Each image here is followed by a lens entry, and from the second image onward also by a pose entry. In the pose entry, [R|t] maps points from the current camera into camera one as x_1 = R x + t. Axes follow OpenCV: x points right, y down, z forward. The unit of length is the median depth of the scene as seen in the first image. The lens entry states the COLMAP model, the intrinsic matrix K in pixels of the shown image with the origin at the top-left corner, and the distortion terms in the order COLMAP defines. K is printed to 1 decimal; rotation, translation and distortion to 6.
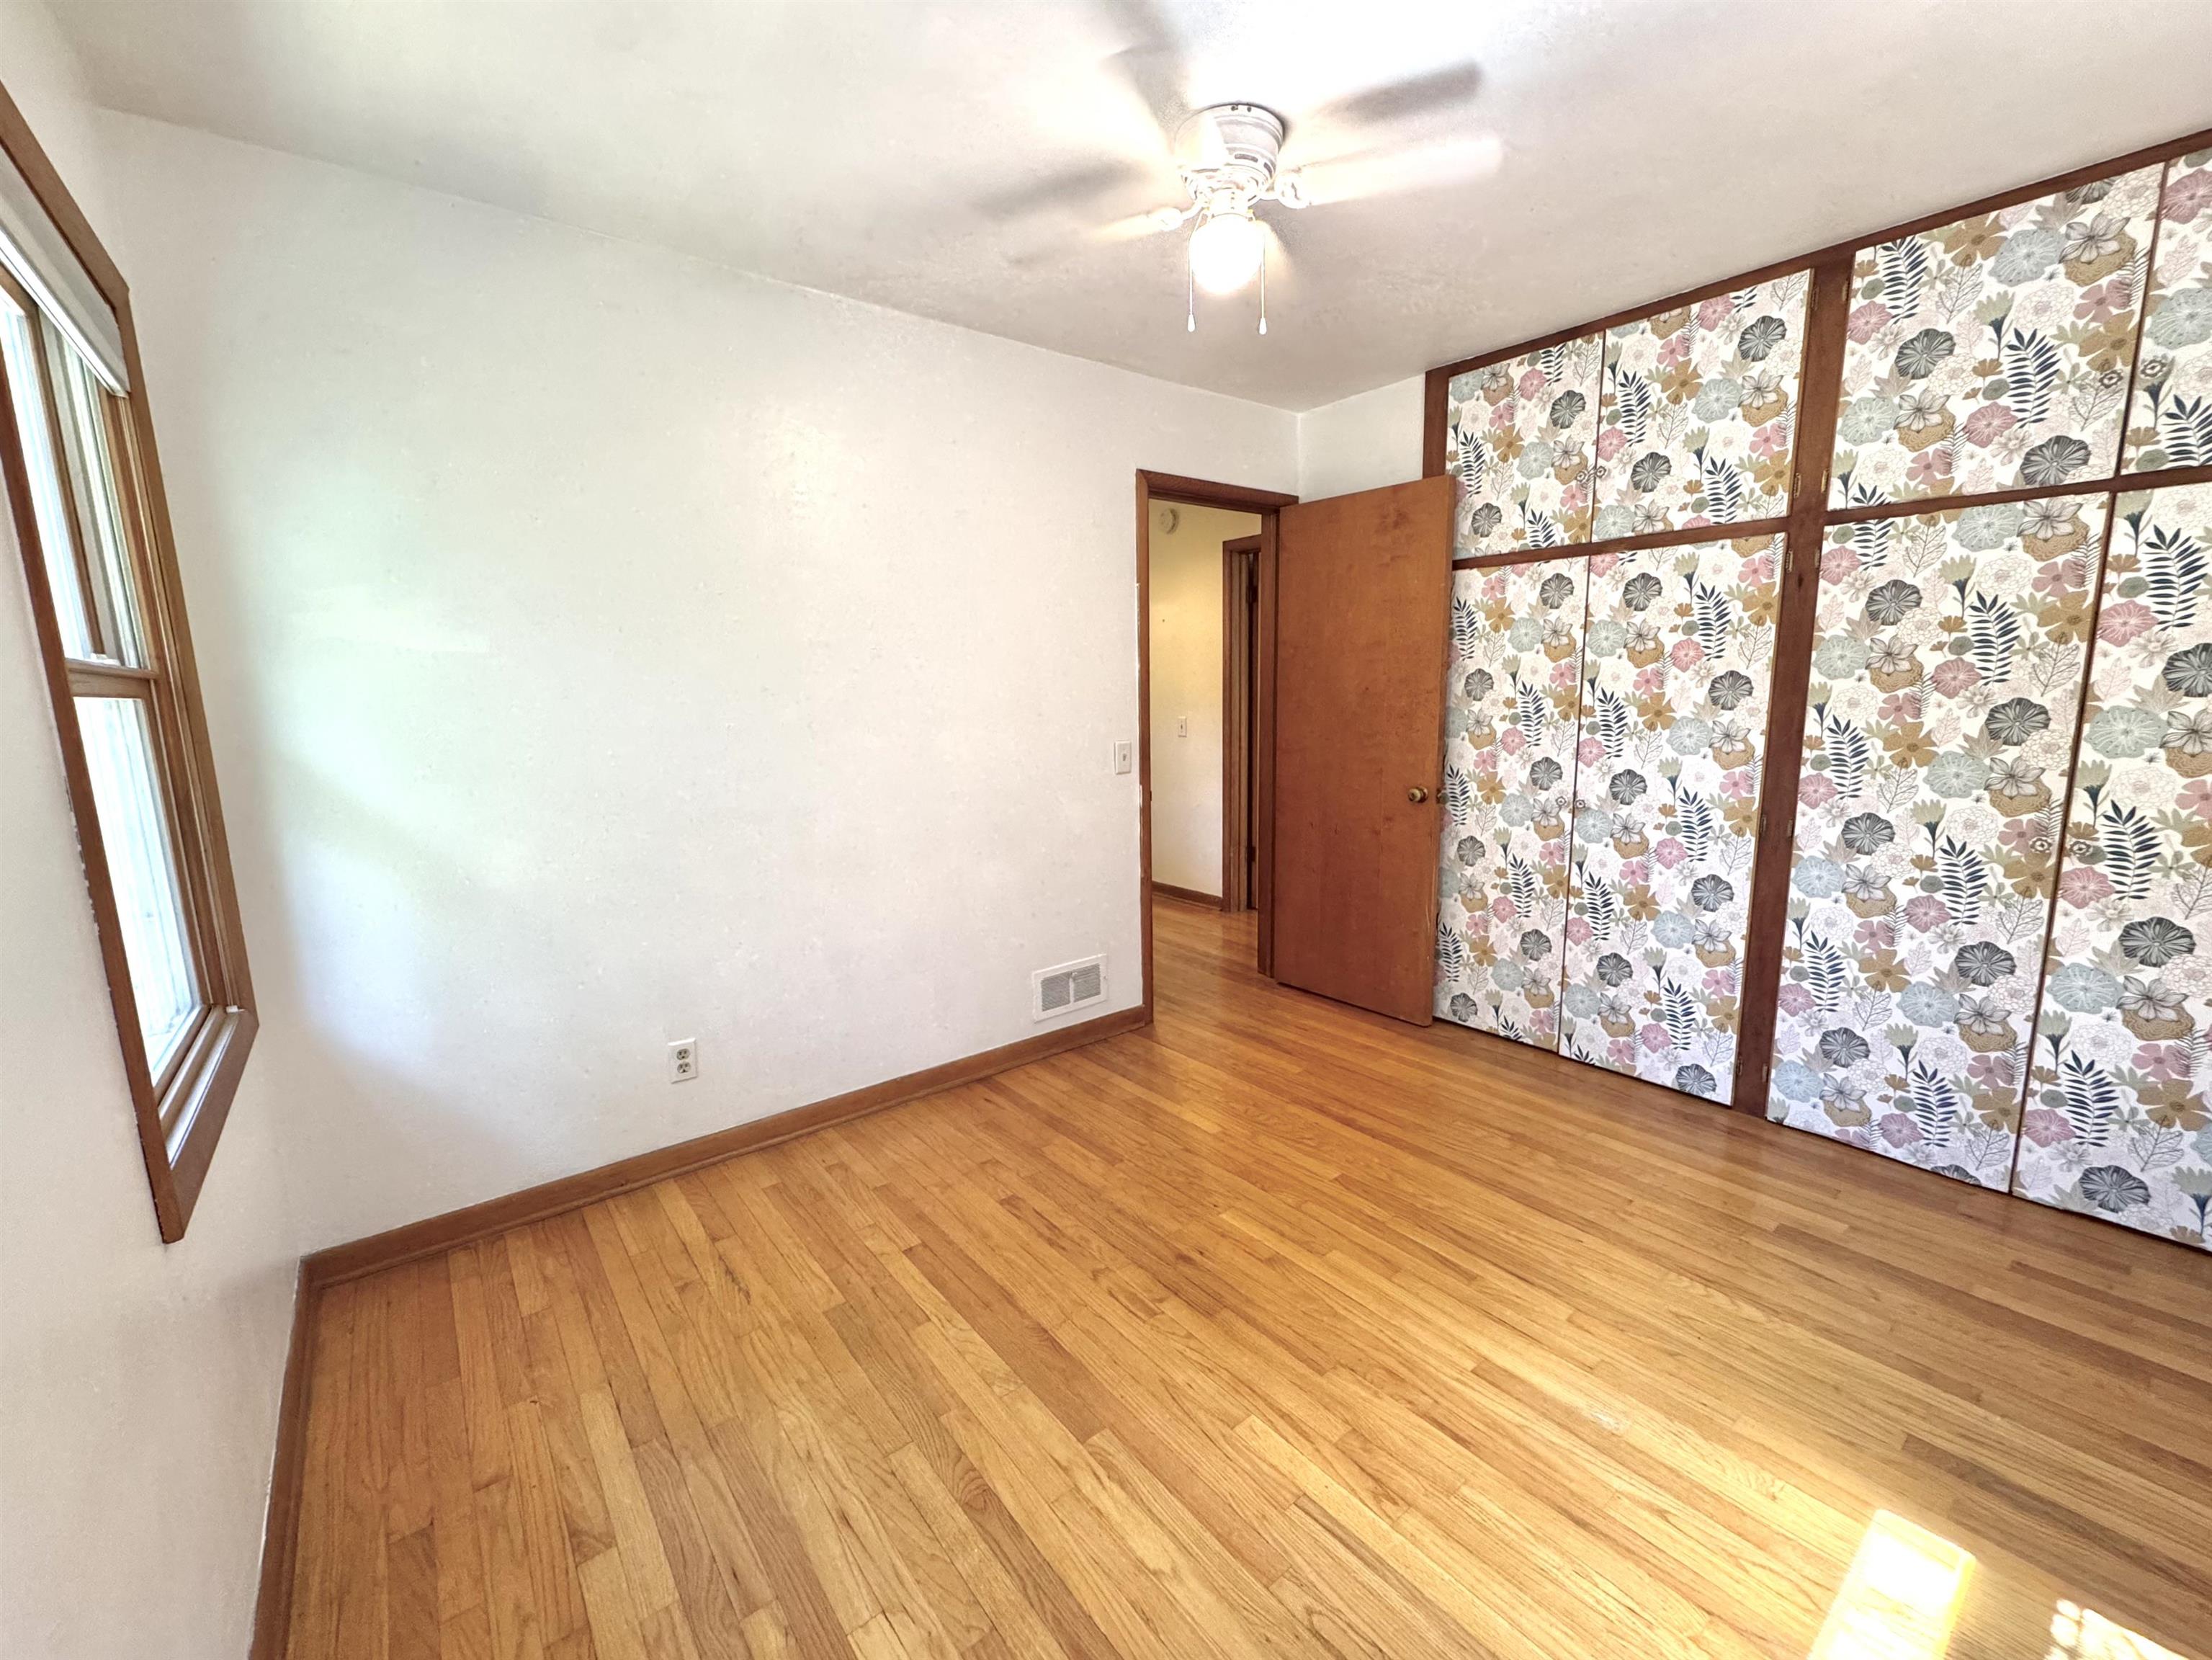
lens RADIAL K [[870.8, 0, 1129.7], [0, 870.8, 827.8], [0, 0, 1]] dist [-0.002744, -0.000321]
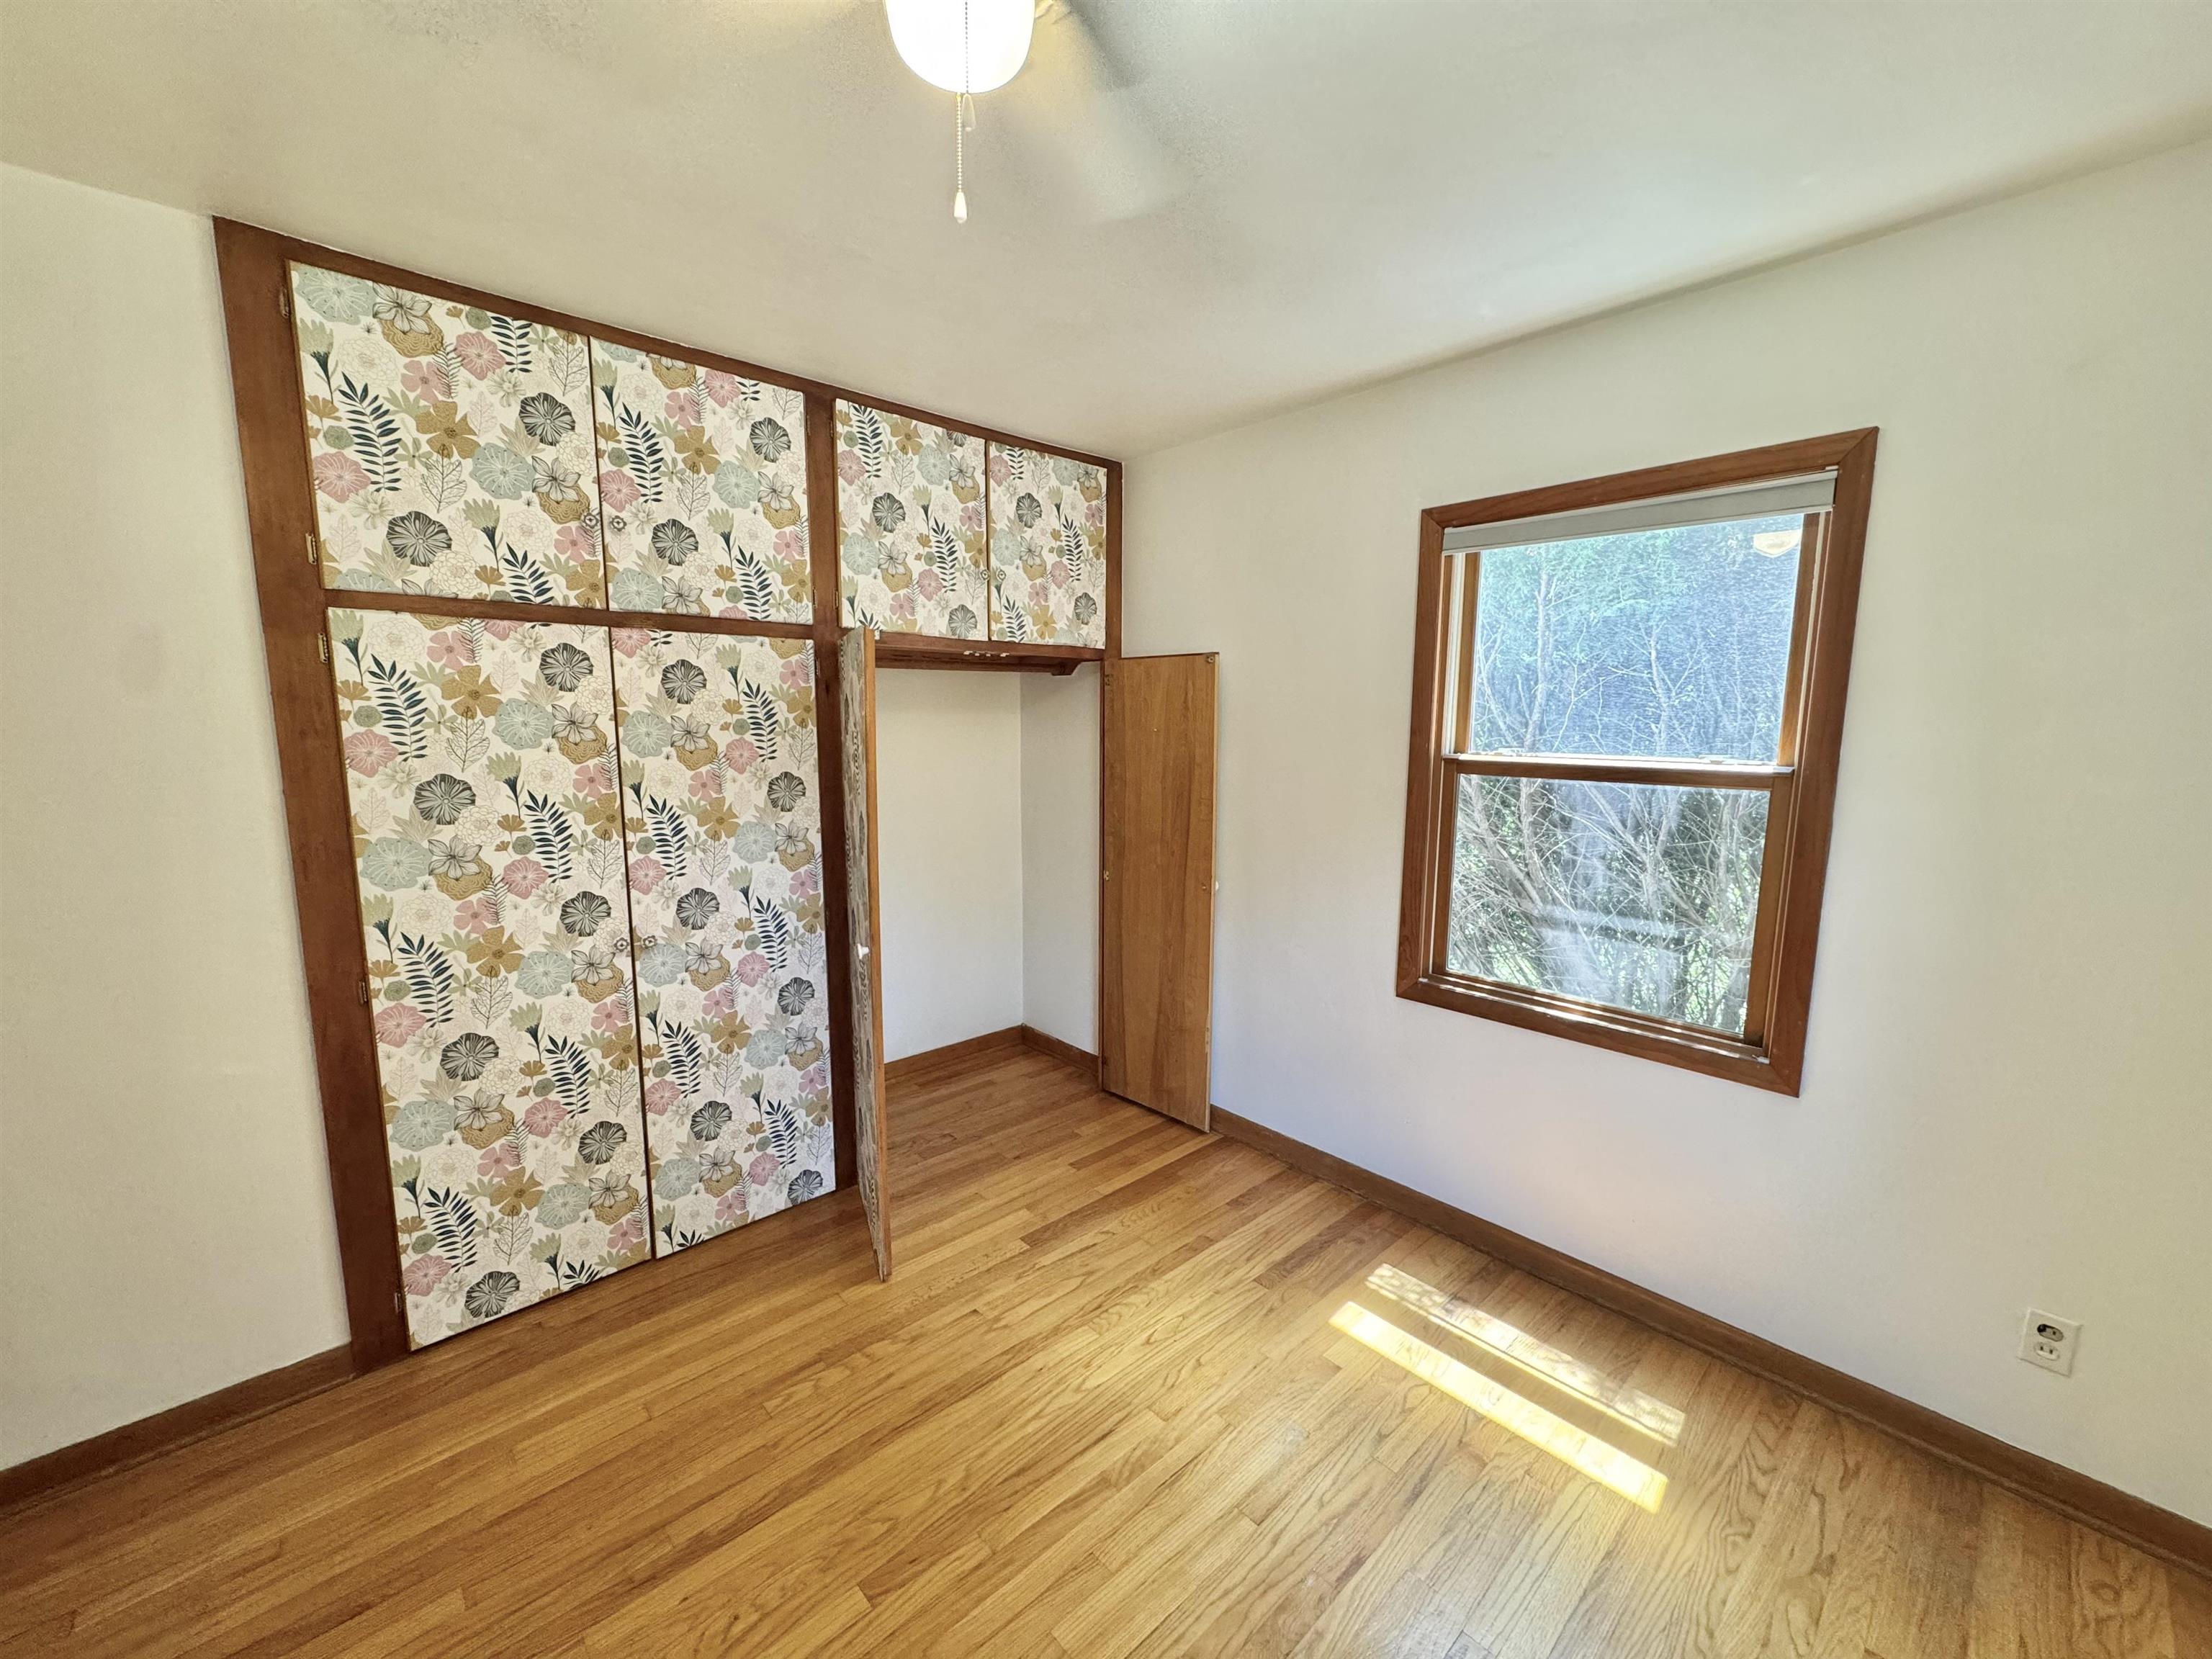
lens RADIAL K [[870.7, 0, 1129.7], [0, 870.7, 827.3], [0, 0, 1]] dist [-0.002744, -0.000321]
pose [[-0.053210, -0.118537, 0.991523, -0.283572], [0.147269, 0.981141, 0.125199, -0.171022], [-0.987664, 0.152683, -0.034750, 0.611432]]
